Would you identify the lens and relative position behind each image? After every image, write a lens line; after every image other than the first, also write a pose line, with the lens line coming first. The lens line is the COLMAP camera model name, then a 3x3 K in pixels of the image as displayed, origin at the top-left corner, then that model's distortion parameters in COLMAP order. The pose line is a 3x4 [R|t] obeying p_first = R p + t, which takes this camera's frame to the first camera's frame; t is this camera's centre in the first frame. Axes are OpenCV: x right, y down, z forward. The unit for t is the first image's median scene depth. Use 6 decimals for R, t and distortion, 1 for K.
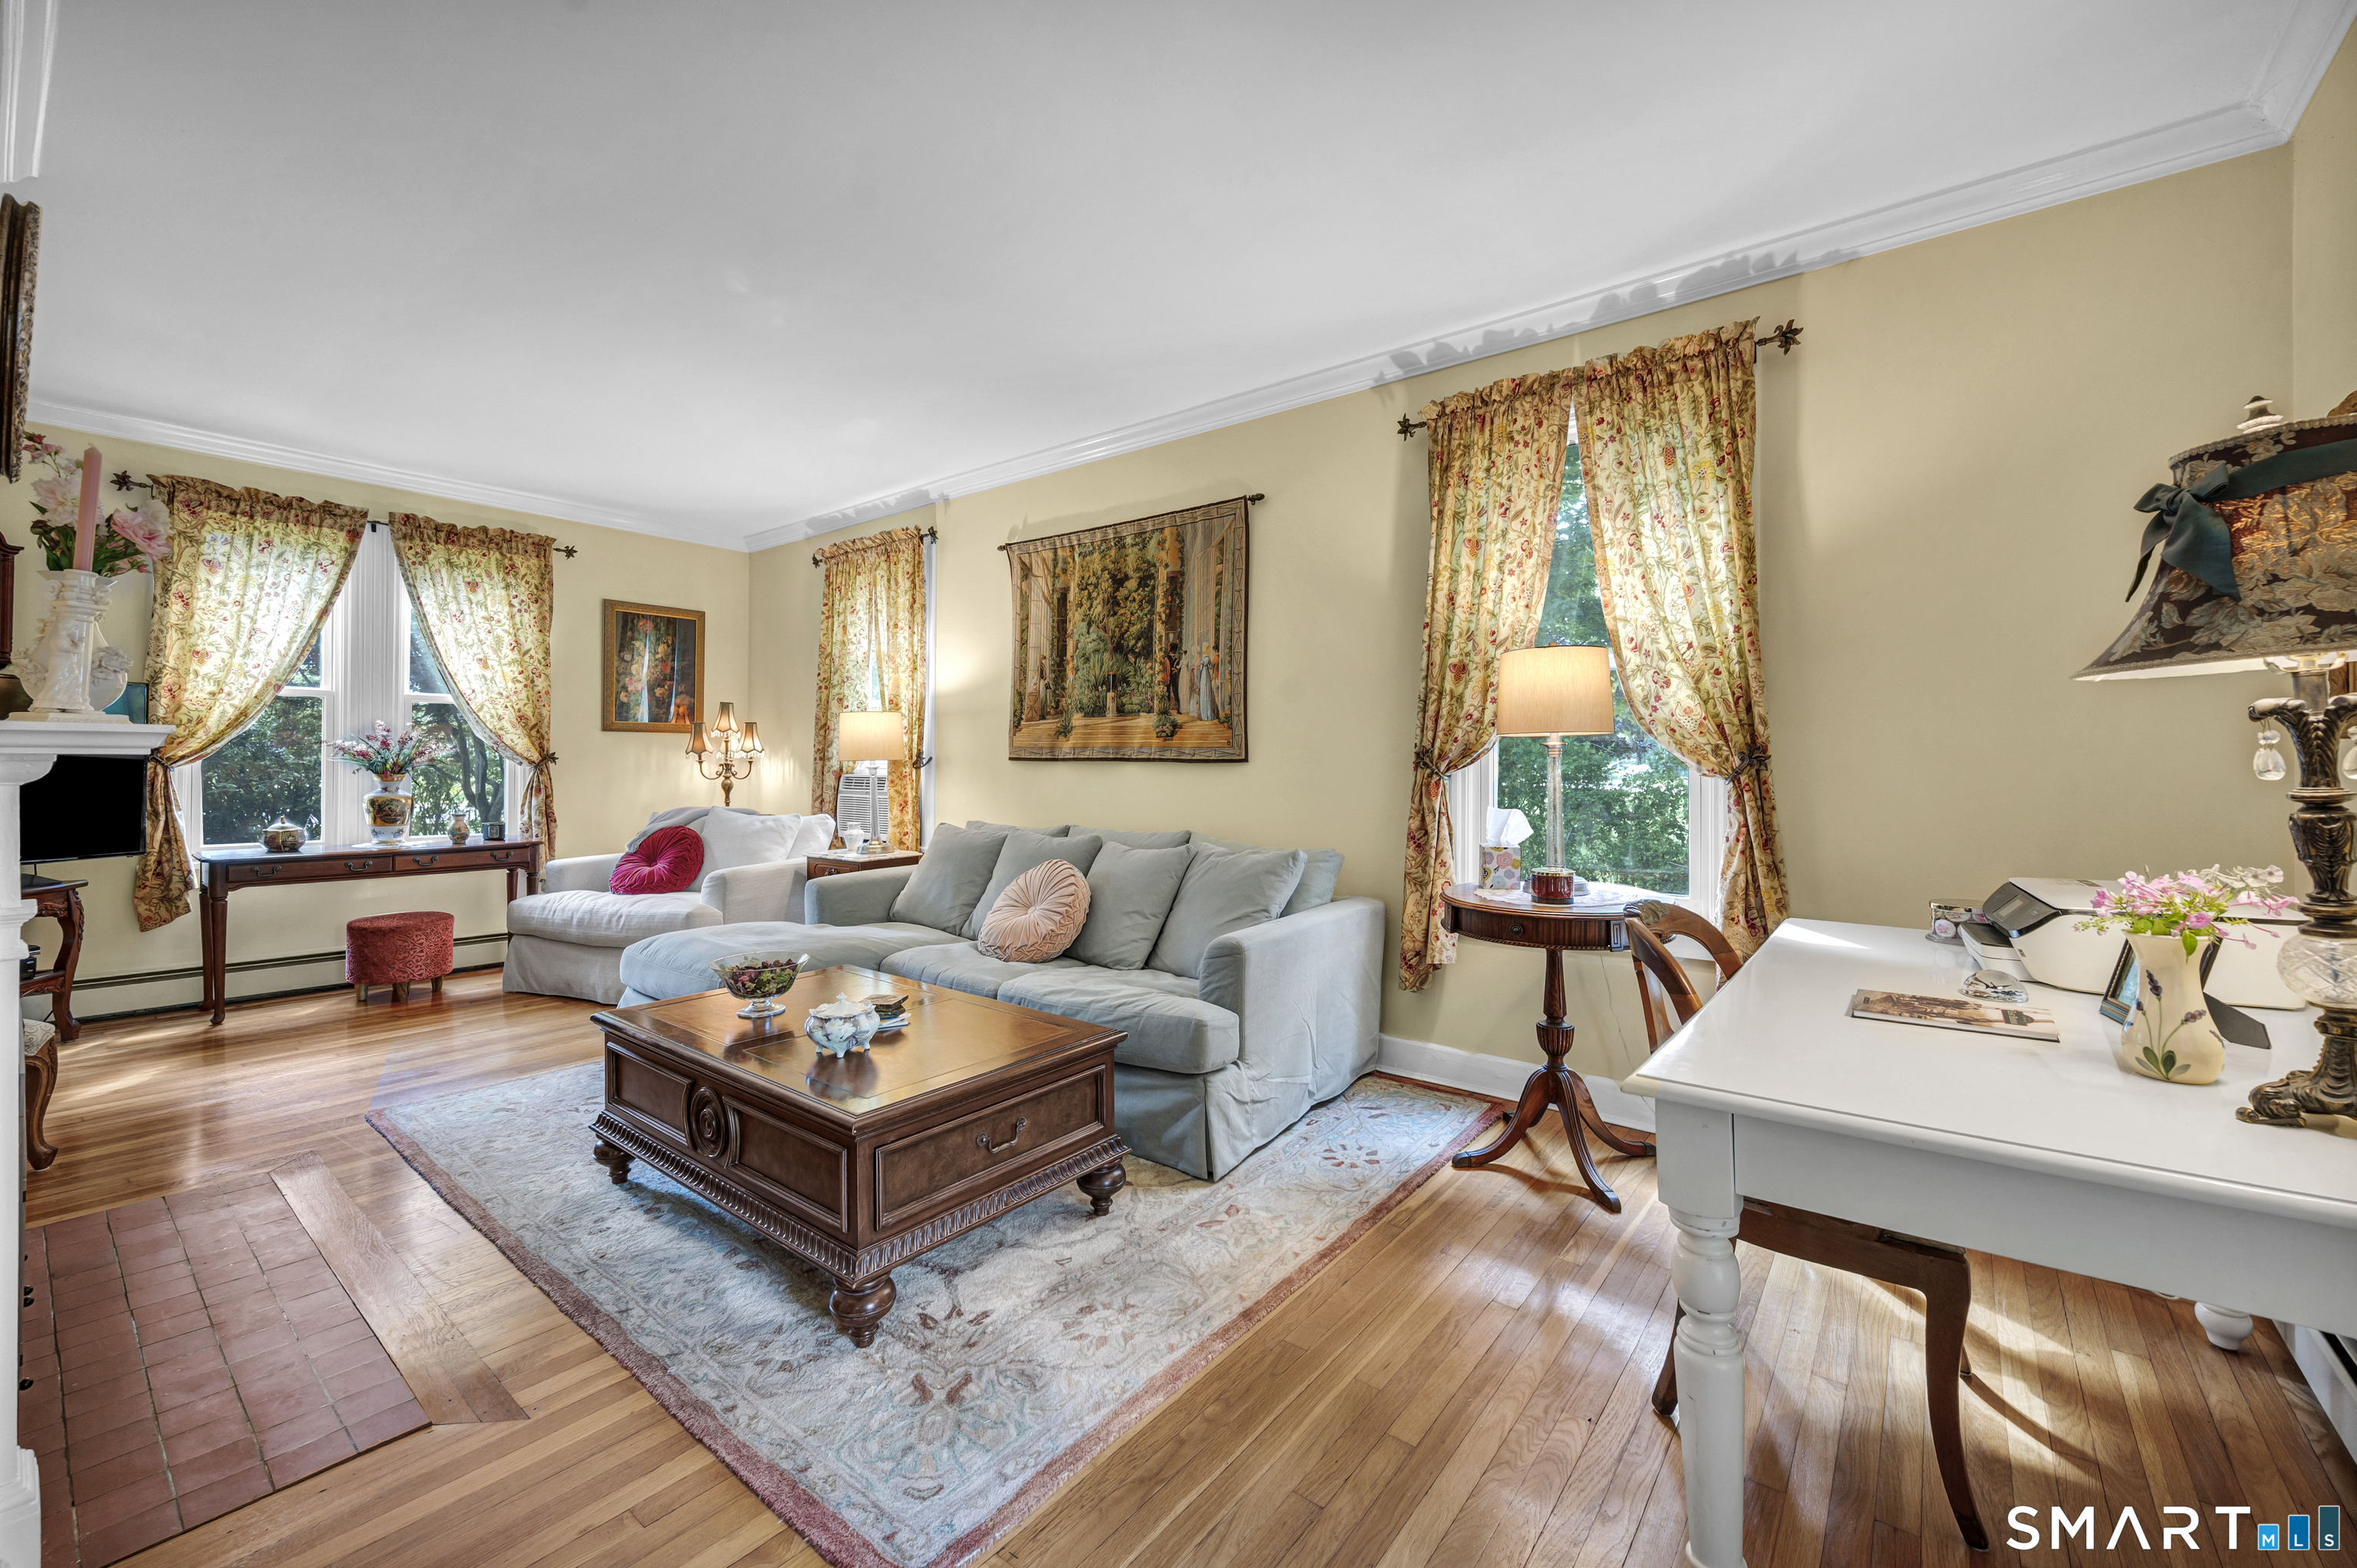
lens RADIAL K [[962.7, 0, 1189.1], [0, 962.7, 763.9], [0, 0, 1]] dist [-0.003981, 0.000409]
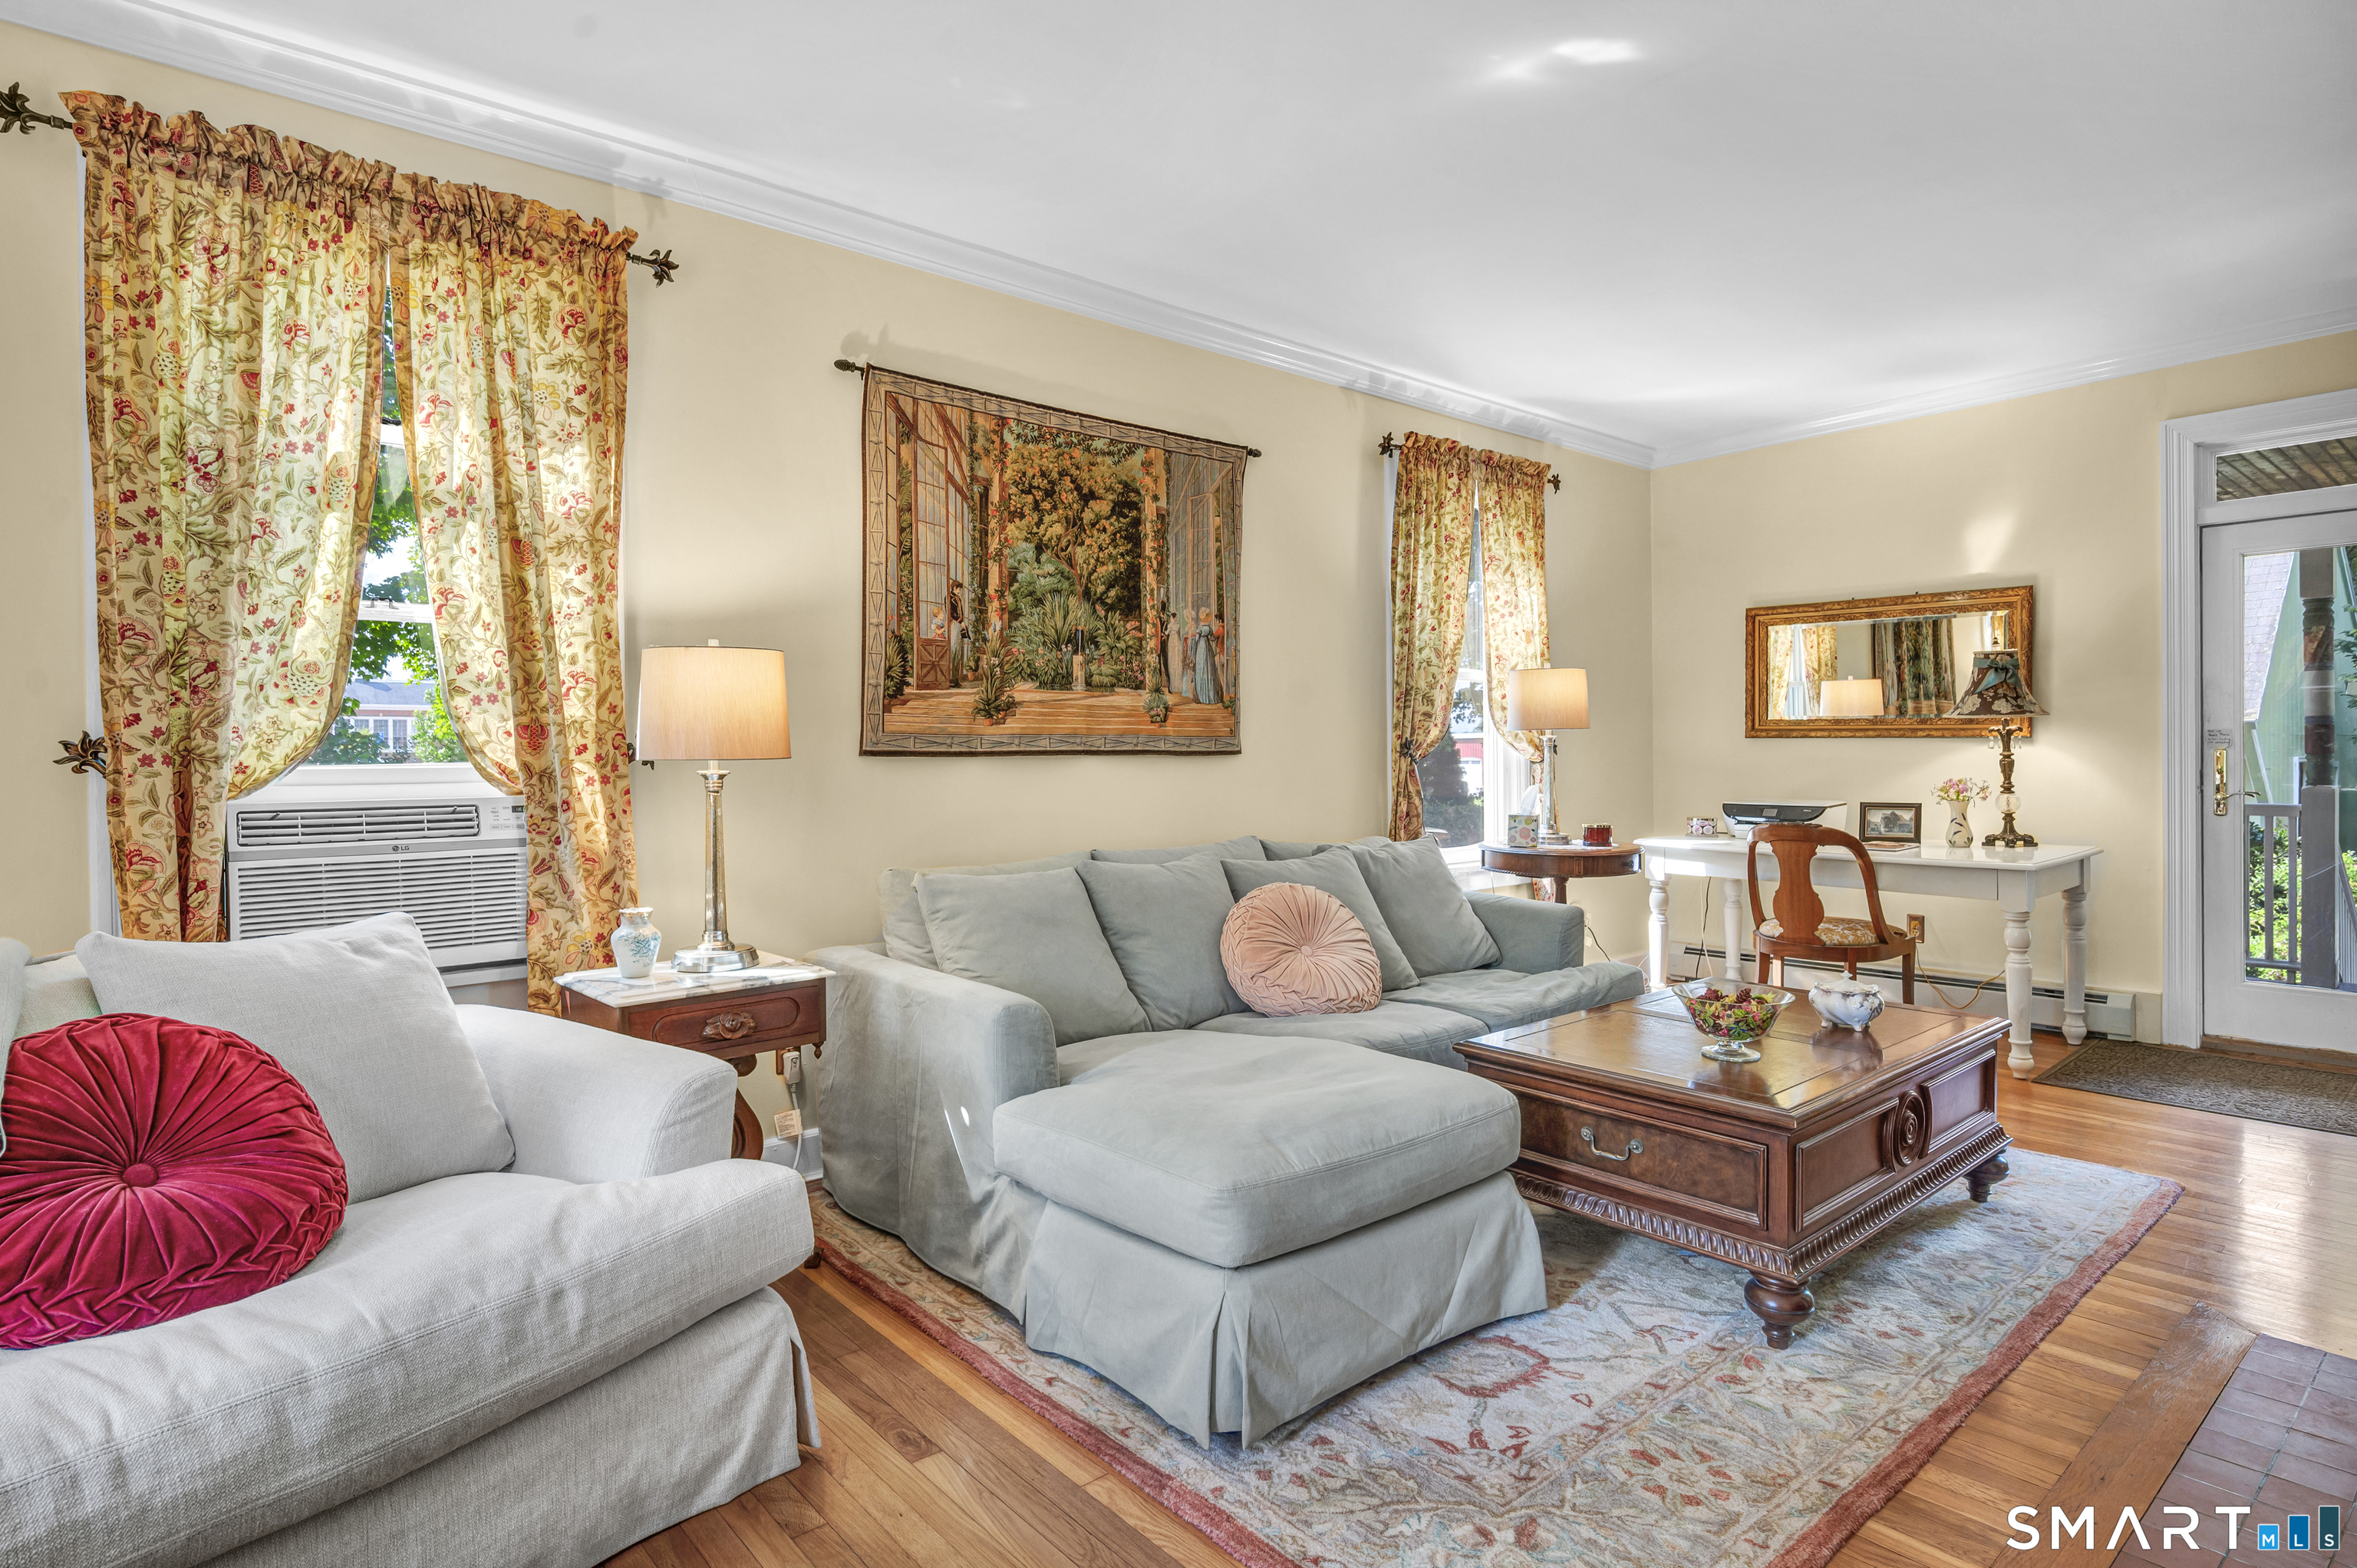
lens RADIAL K [[1234.9, 0, 1191.0], [0, 1234.9, 772.0], [0, 0, 1]] dist [-0.001925, 0.000181]
pose [[0.190258, -0.021882, 0.981490, -0.976962], [0.010246, 0.999741, 0.020303, -0.007938], [-0.981681, 0.006193, 0.190433, 0.780816]]
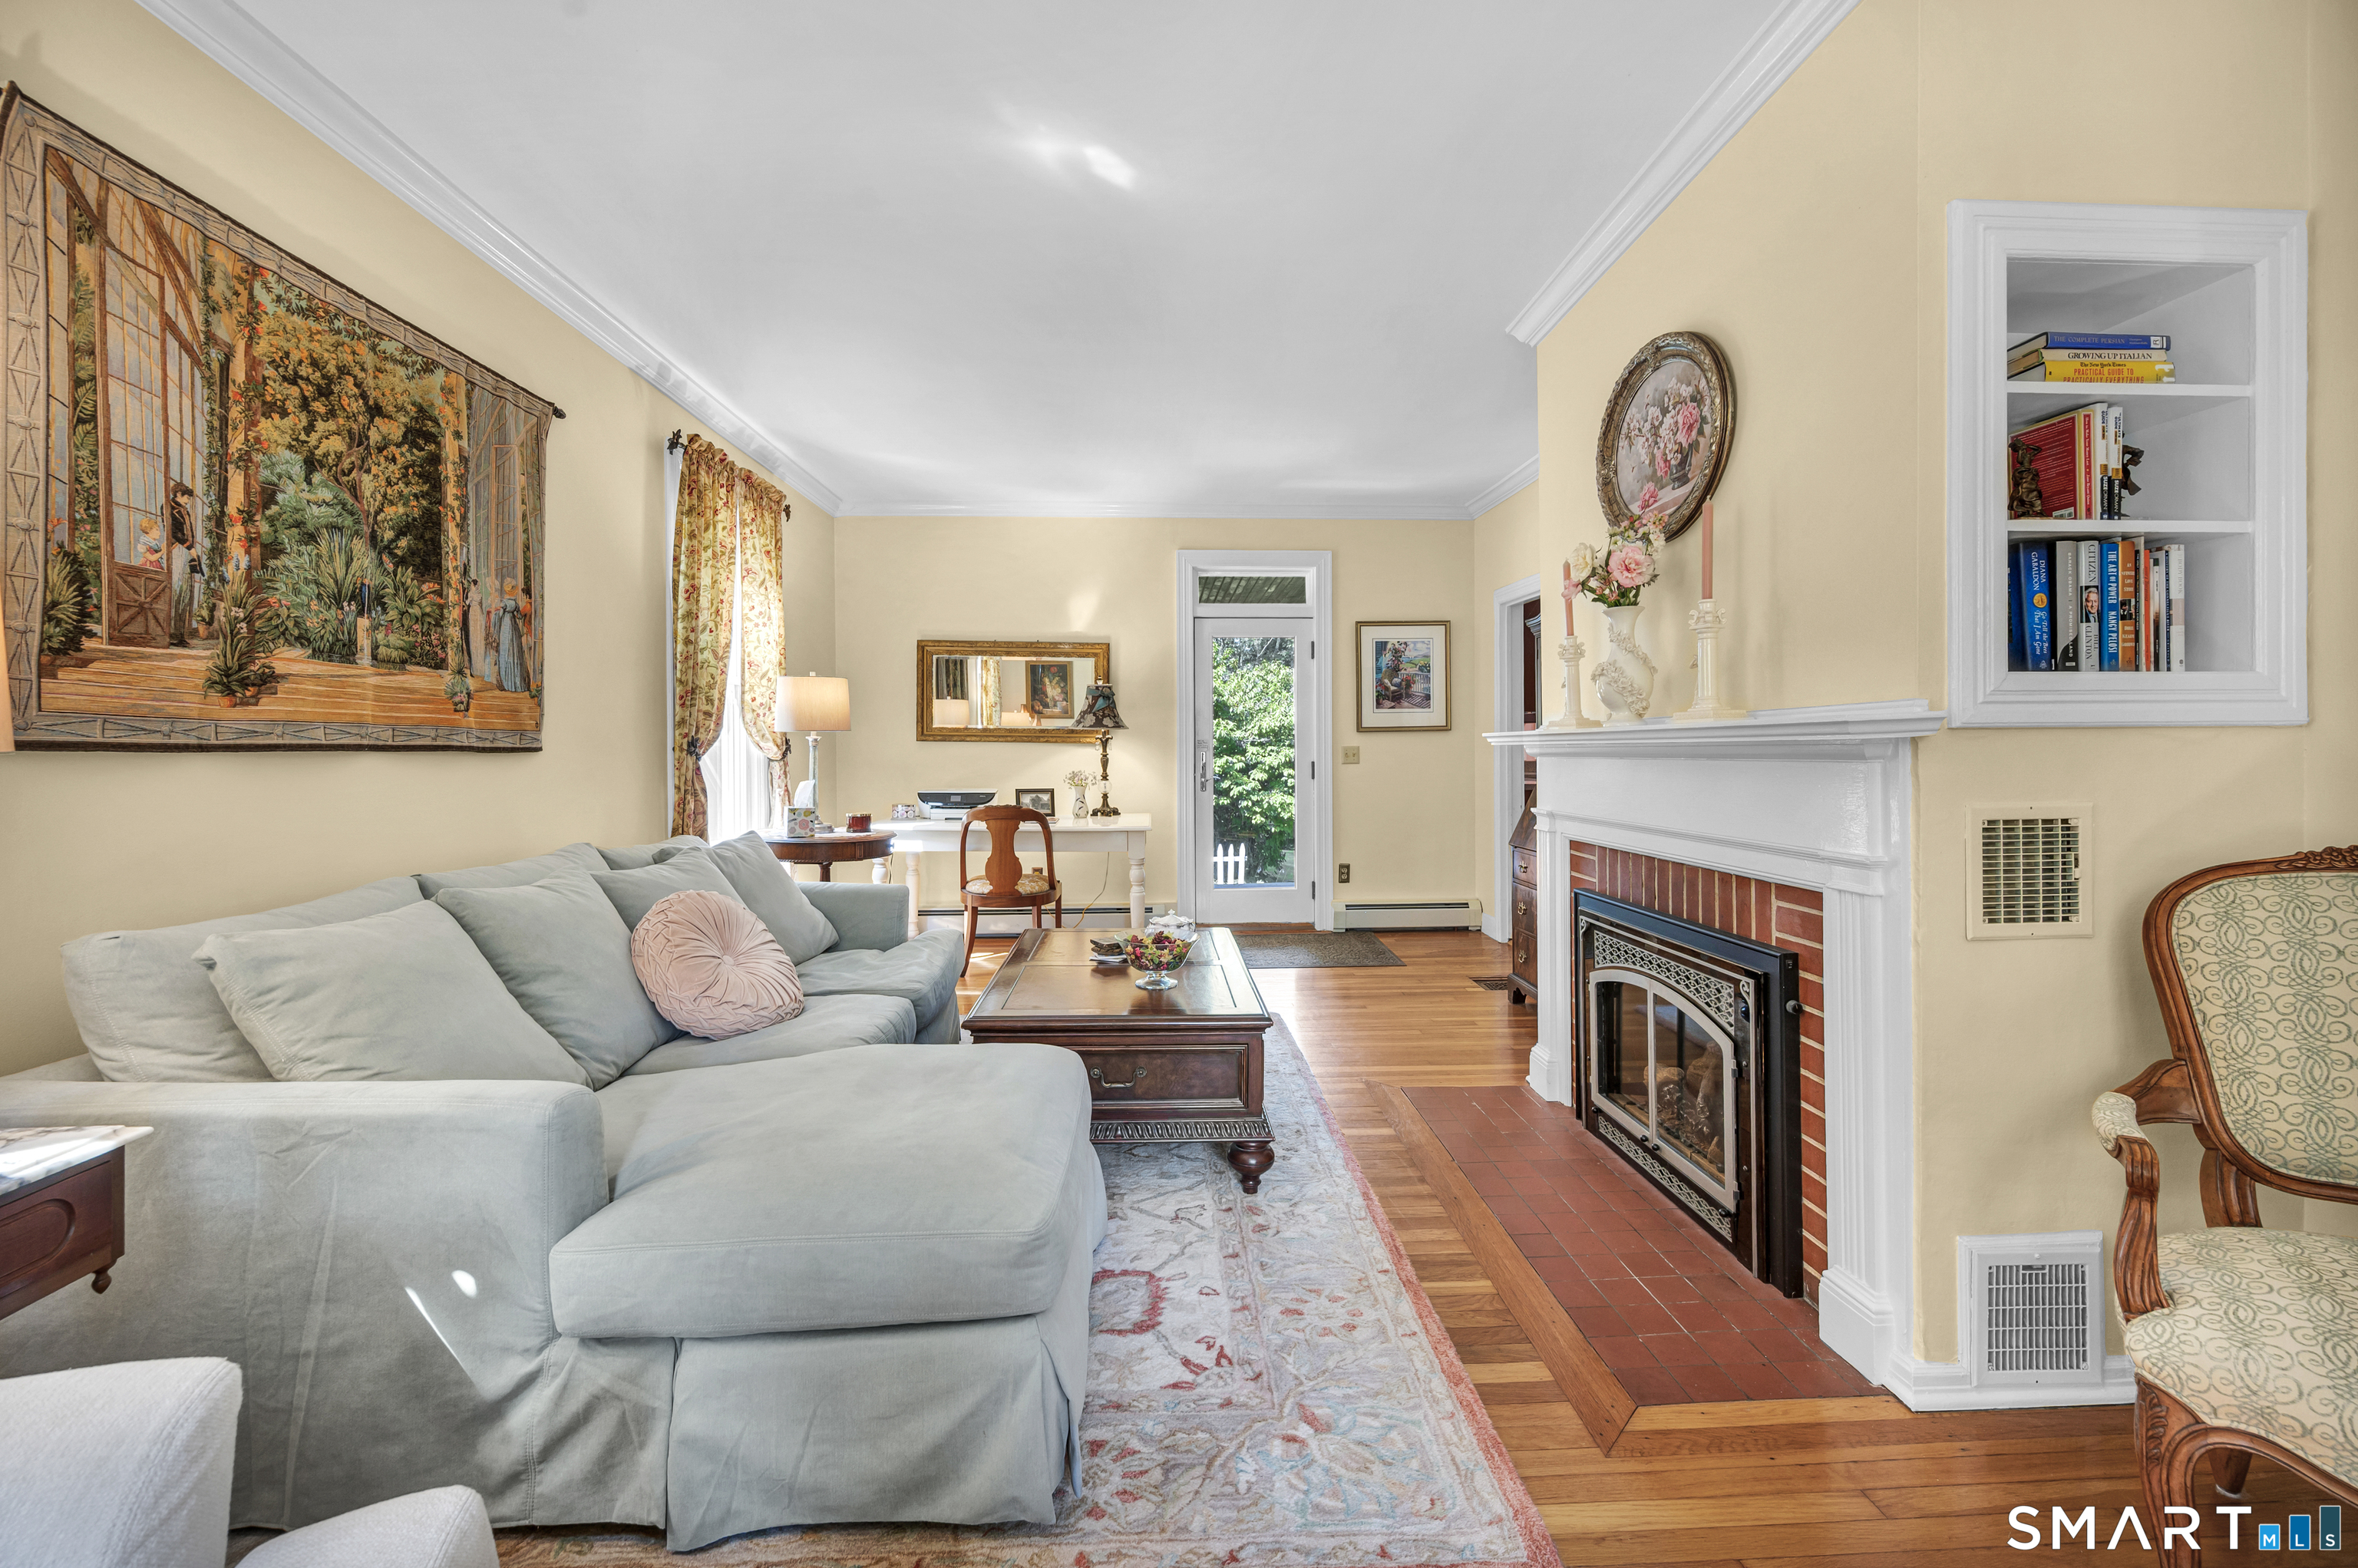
lens RADIAL K [[963.2, 0, 1190.0], [0, 963.2, 757.9], [0, 0, 1]] dist [-0.003981, 0.000409]
pose [[-0.655694, -0.010412, 0.754955, -0.796352], [-0.000488, 0.999911, 0.013366, -0.006303], [-0.755026, 0.008395, -0.655641, 1.042957]]
